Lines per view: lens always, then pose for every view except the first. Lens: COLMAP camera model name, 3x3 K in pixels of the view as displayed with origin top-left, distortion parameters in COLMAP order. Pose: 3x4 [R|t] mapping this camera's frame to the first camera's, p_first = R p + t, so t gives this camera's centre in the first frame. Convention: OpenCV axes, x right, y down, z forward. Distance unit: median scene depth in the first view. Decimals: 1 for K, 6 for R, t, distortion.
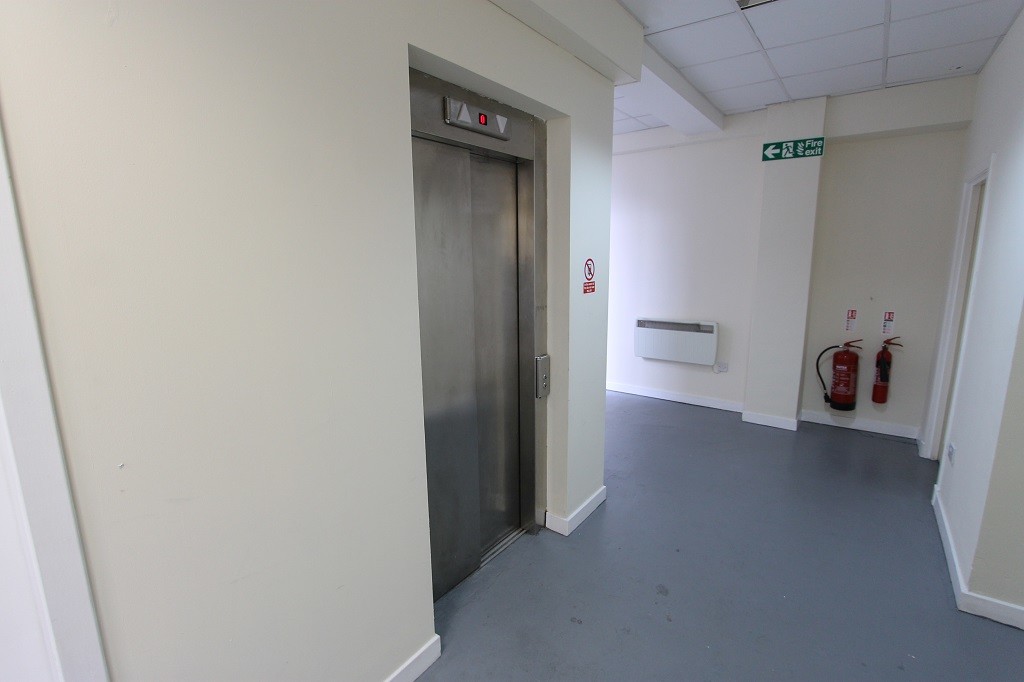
lens RADIAL K [[483.1, 0, 512.0], [0, 483.1, 341.0], [0, 0, 1]] dist [0.000120, -0.000018]
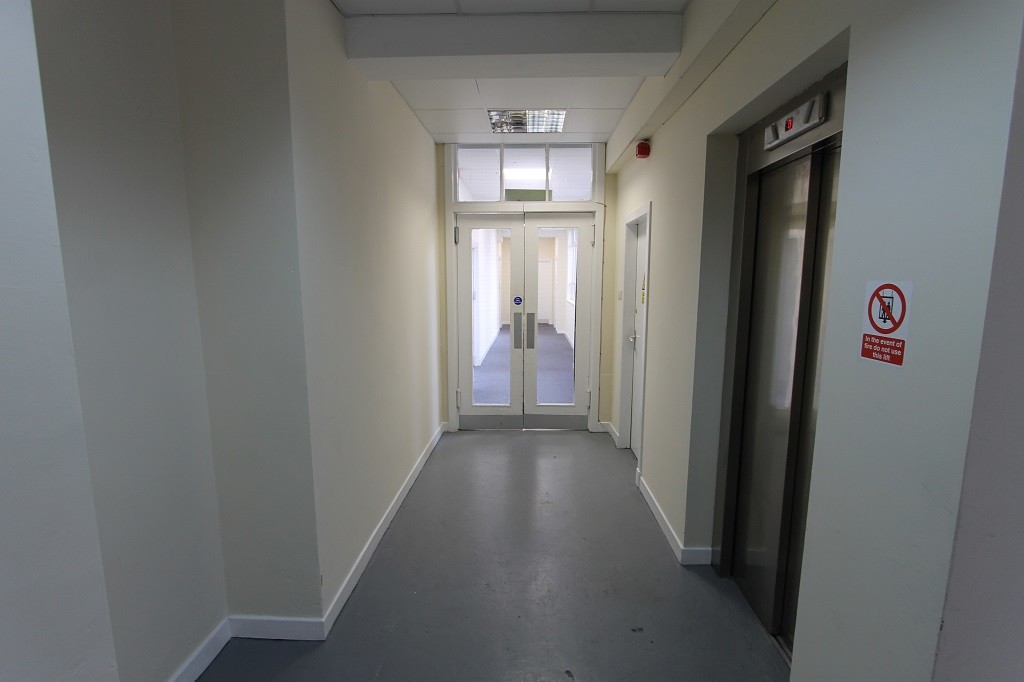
lens RADIAL K [[483.1, 0, 512.0], [0, 483.1, 341.0], [0, 0, 1]] dist [0.000120, -0.000018]
pose [[-0.826777, 0.078517, -0.557023, 0.690096], [-0.104783, 0.951385, 0.289632, -0.211759], [0.552684, 0.297827, -0.778357, 1.162116]]
